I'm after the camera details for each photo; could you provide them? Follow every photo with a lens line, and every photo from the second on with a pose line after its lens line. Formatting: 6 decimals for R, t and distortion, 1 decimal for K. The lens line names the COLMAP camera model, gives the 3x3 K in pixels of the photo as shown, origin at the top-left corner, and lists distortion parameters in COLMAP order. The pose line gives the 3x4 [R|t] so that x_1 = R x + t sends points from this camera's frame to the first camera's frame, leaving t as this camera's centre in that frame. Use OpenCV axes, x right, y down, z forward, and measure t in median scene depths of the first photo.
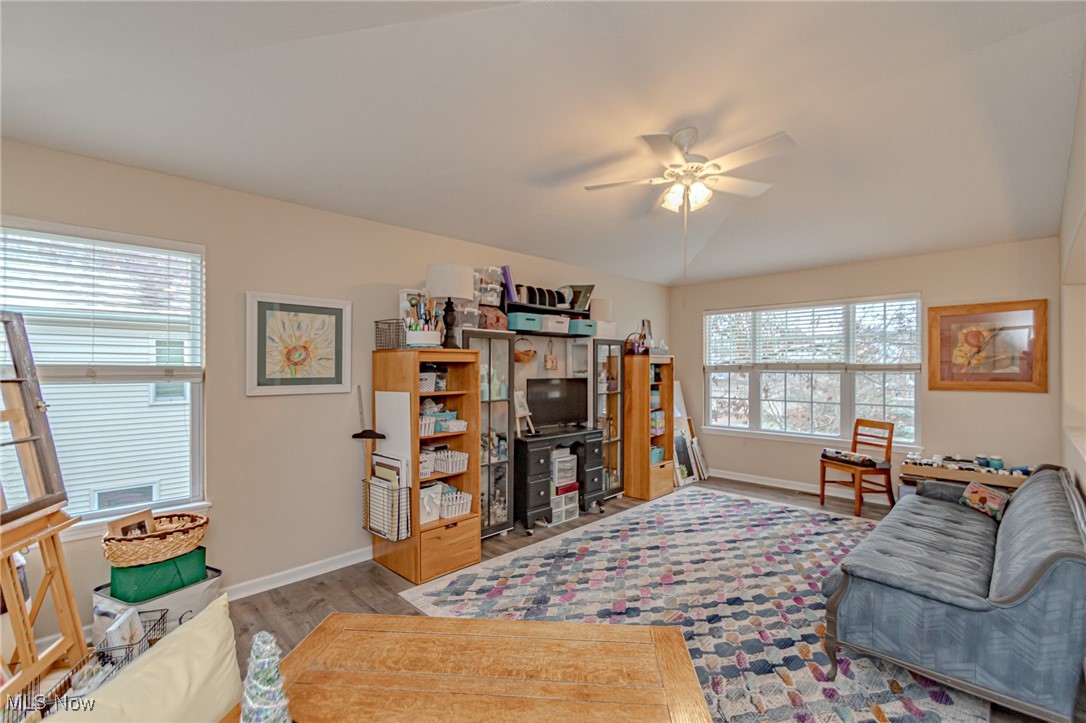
lens RADIAL K [[477.4, 0, 540.1], [0, 477.4, 366.0], [0, 0, 1]] dist [0.006995, -0.005222]
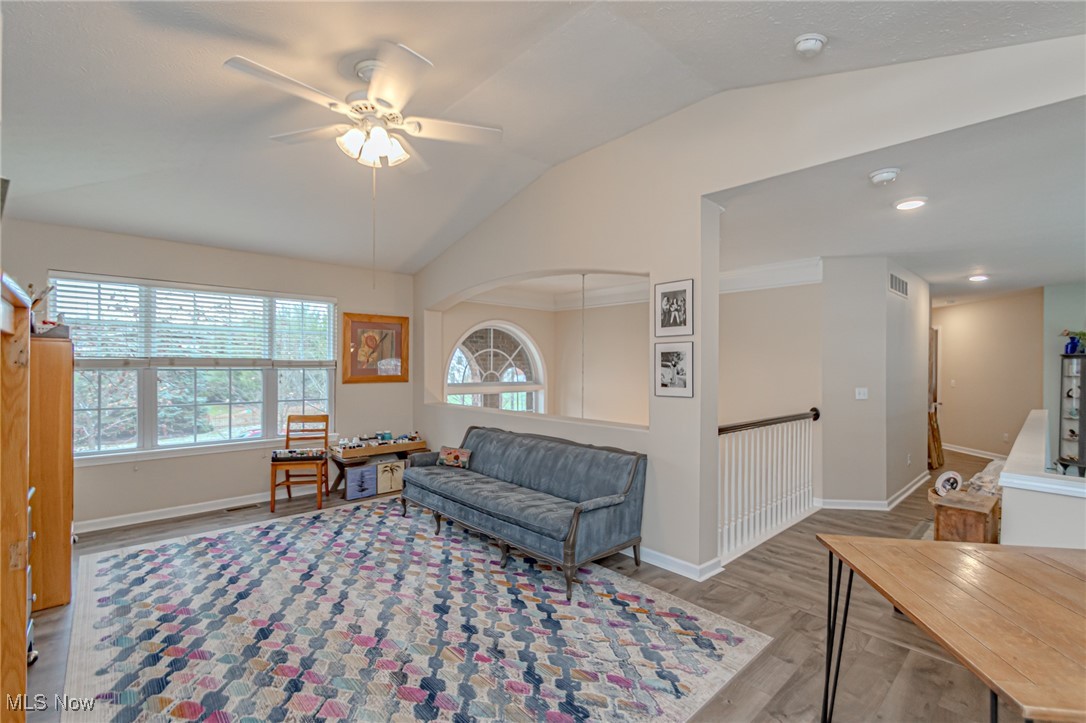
lens RADIAL K [[477.4, 0, 540.9], [0, 477.4, 363.4], [0, 0, 1]] dist [0.006995, -0.005222]
pose [[0.040665, 0.006595, 0.999151, -0.359838], [-0.005963, 0.999962, -0.006358, 0.006326], [-0.999155, -0.005699, 0.040703, 0.513916]]
